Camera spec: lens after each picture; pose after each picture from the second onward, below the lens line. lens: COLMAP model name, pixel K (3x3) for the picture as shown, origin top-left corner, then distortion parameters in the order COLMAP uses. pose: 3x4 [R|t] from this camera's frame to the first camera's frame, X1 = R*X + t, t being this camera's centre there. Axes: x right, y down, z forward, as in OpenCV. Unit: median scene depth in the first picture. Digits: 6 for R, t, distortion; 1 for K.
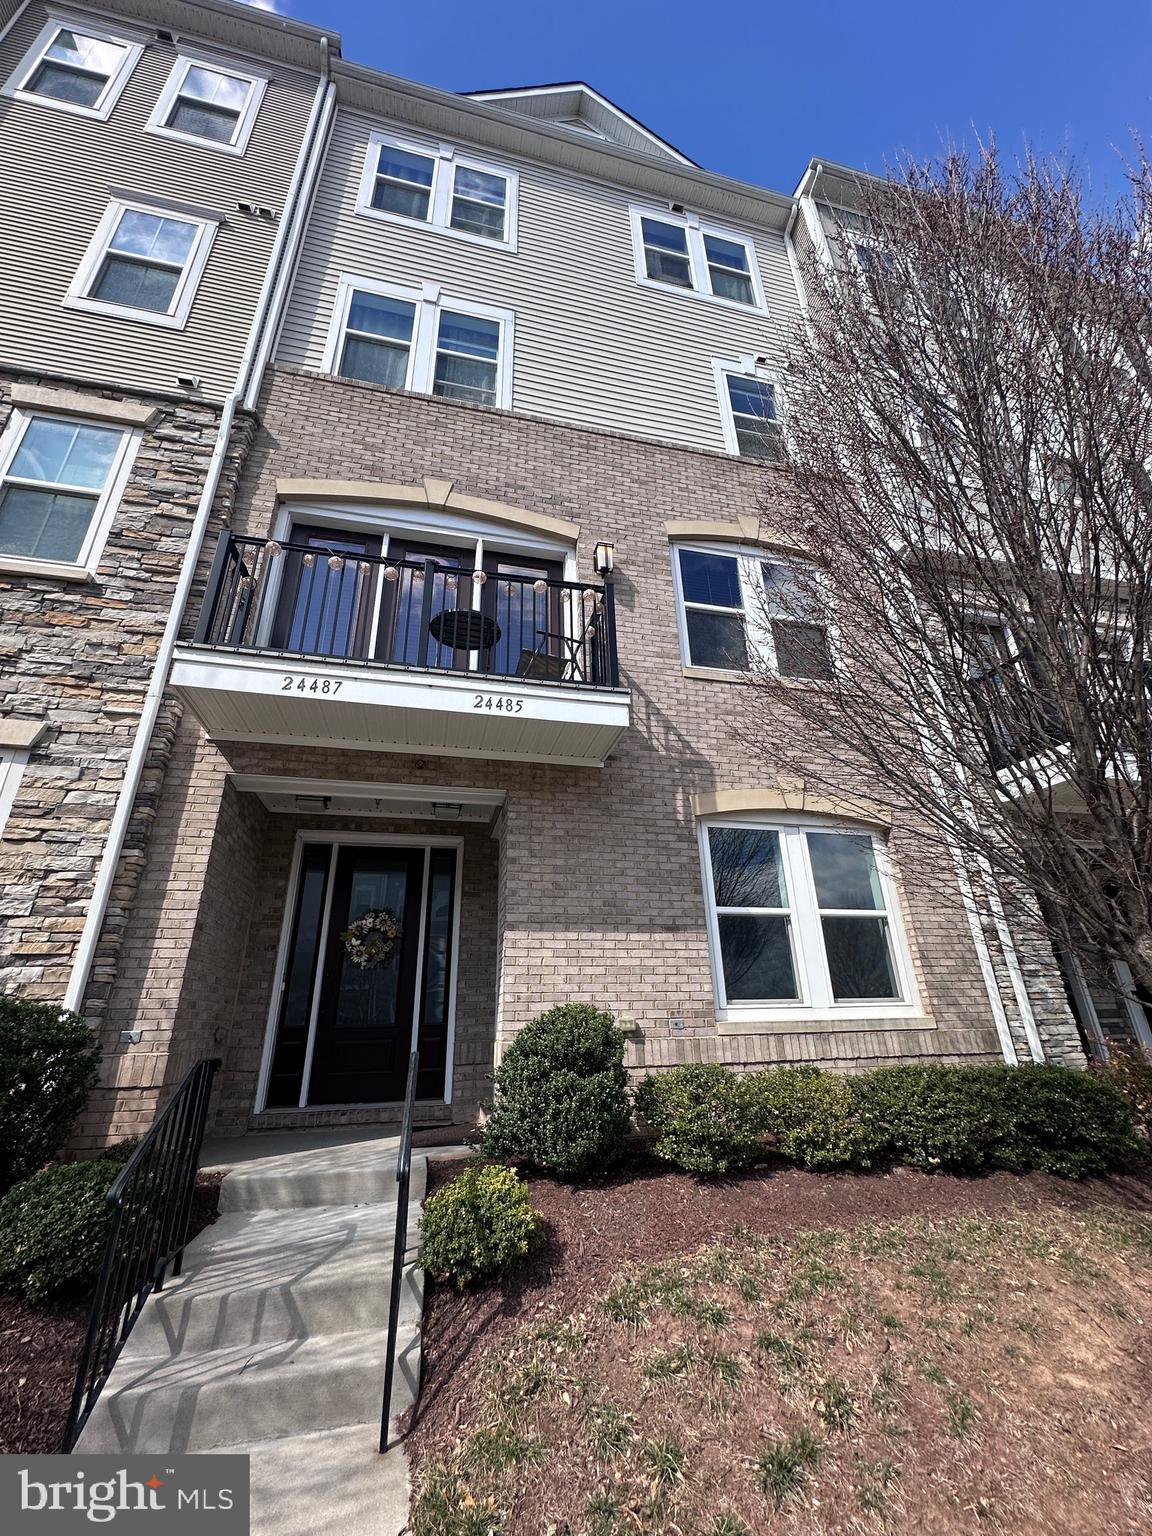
lens RADIAL K [[611.9, 0, 574.8], [0, 611.9, 768.8], [0, 0, 1]] dist [-0.001959, 0.000322]
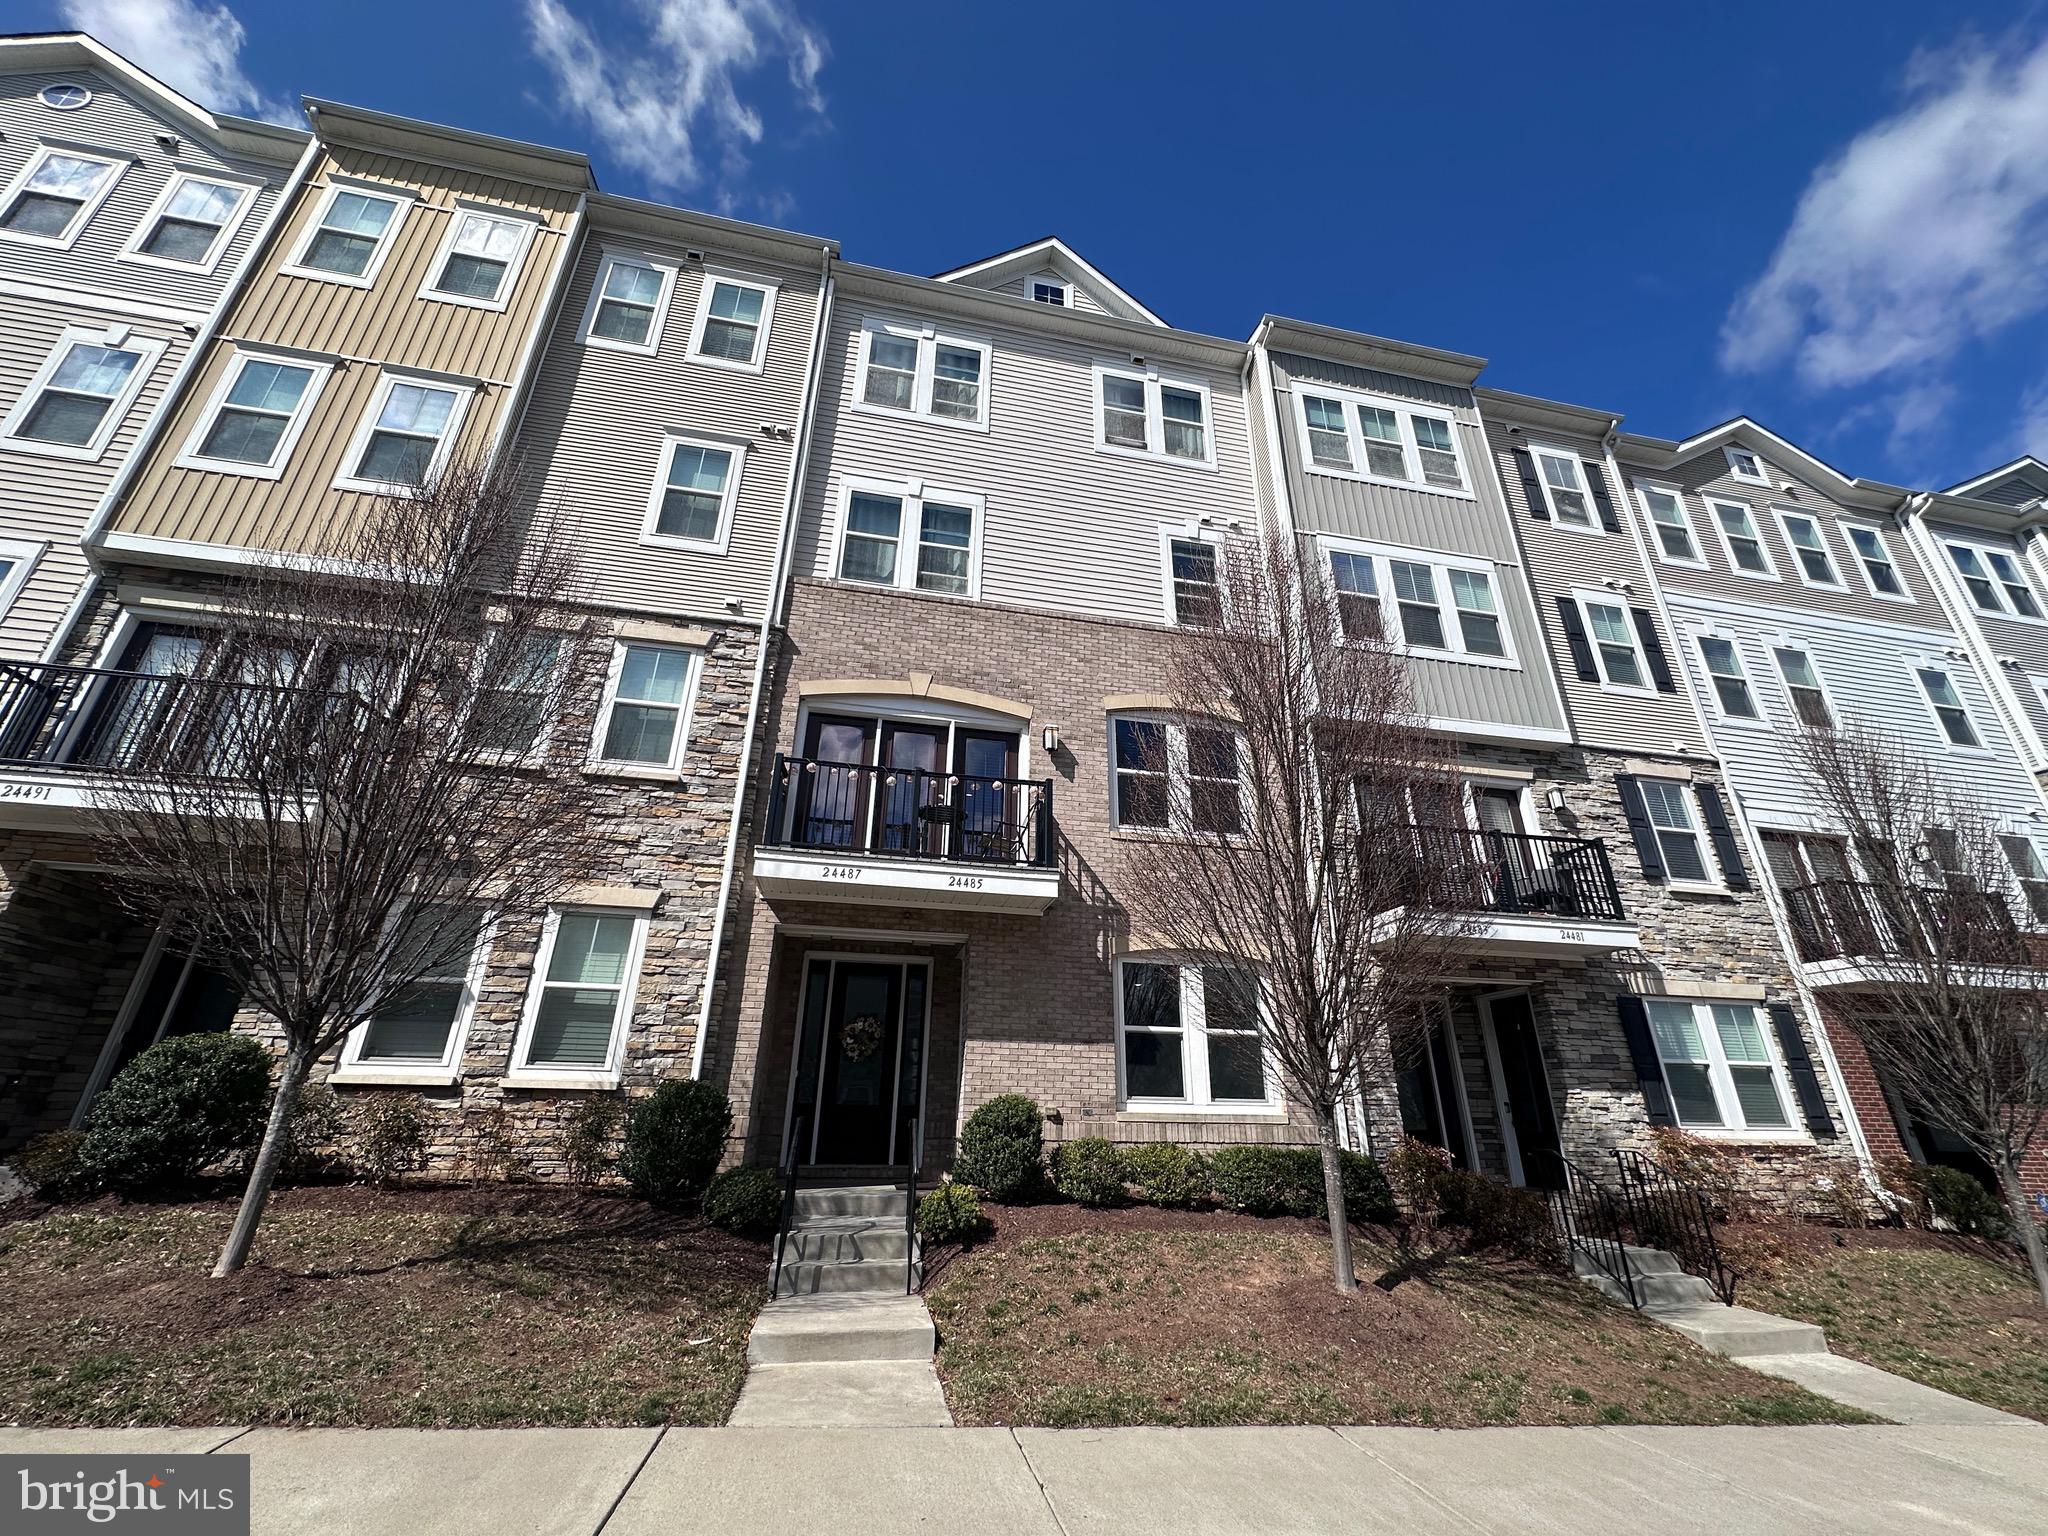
lens RADIAL K [[815.9, 0, 1026.3], [0, 815.9, 770.2], [0, 0, 1]] dist [-0.001959, 0.000322]
pose [[0.999062, 0.022440, -0.037028, 0.071858], [-0.023005, 0.999624, -0.014913, -0.299992], [0.036679, 0.015751, 0.999203, -0.794767]]
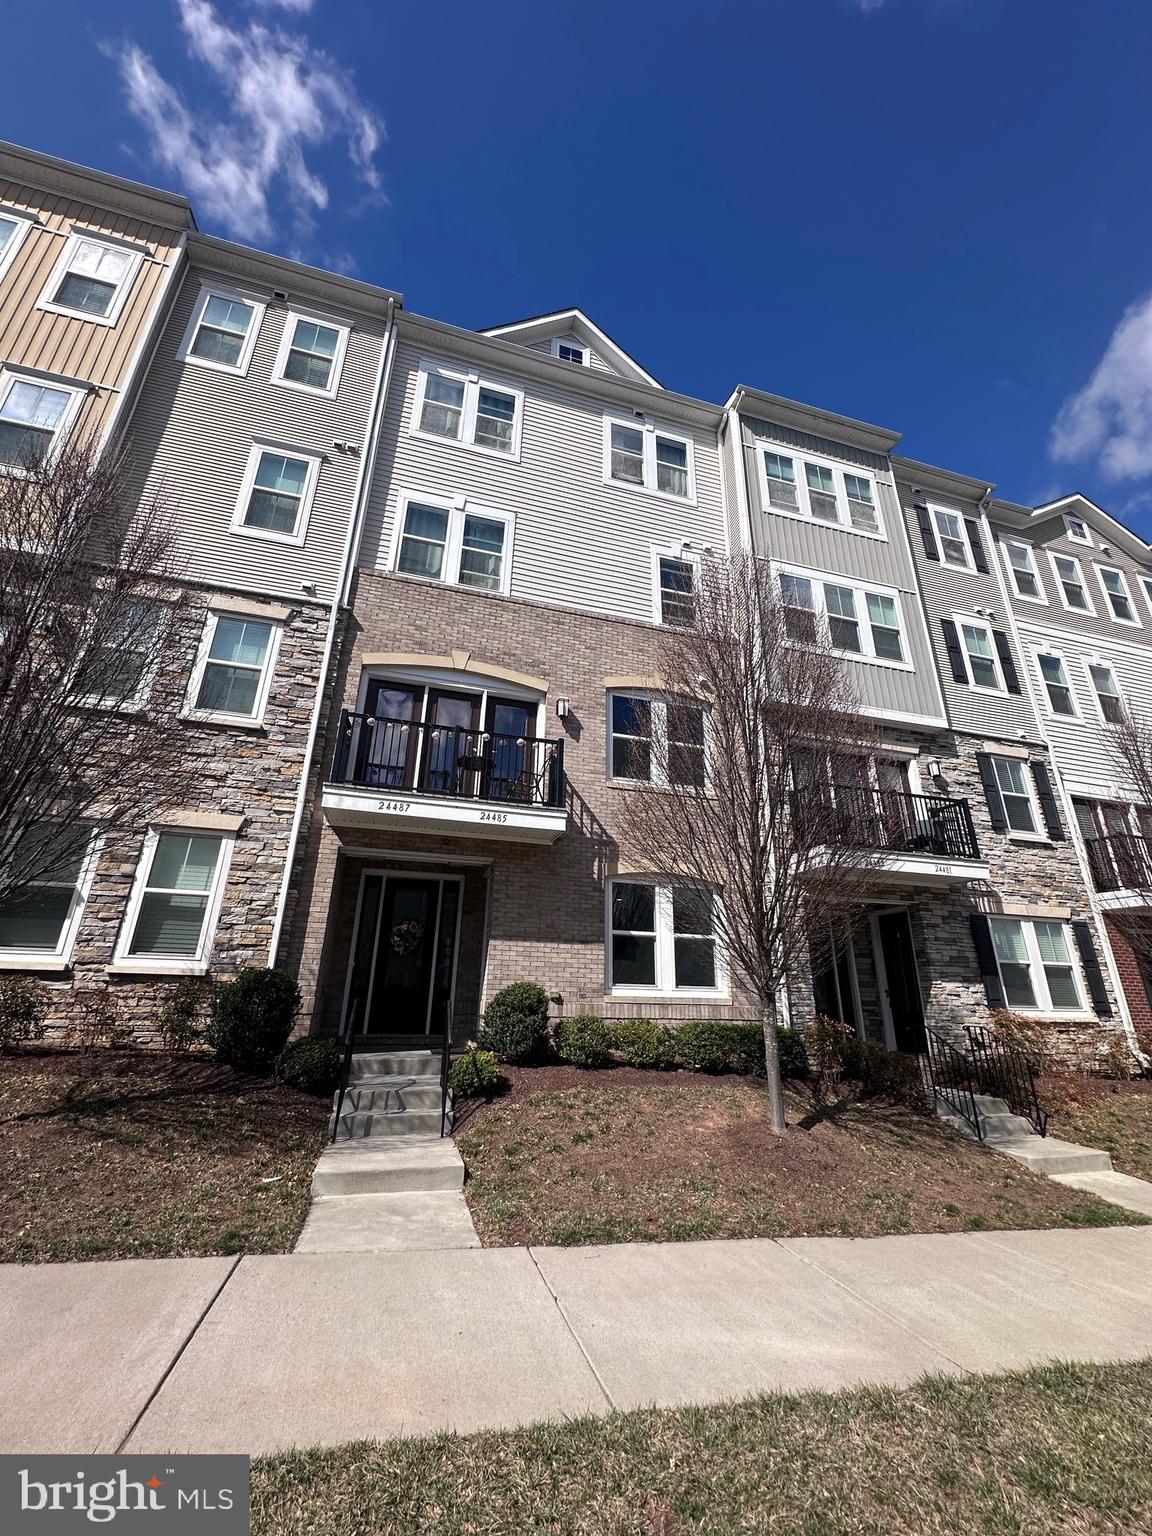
lens RADIAL K [[611.9, 0, 575.5], [0, 611.9, 769.1], [0, 0, 1]] dist [-0.001959, 0.000322]
pose [[0.997659, 0.057862, 0.036445, 0.038475], [-0.058969, 0.997806, 0.030082, -0.276902], [-0.034624, -0.032161, 0.998883, -0.716363]]
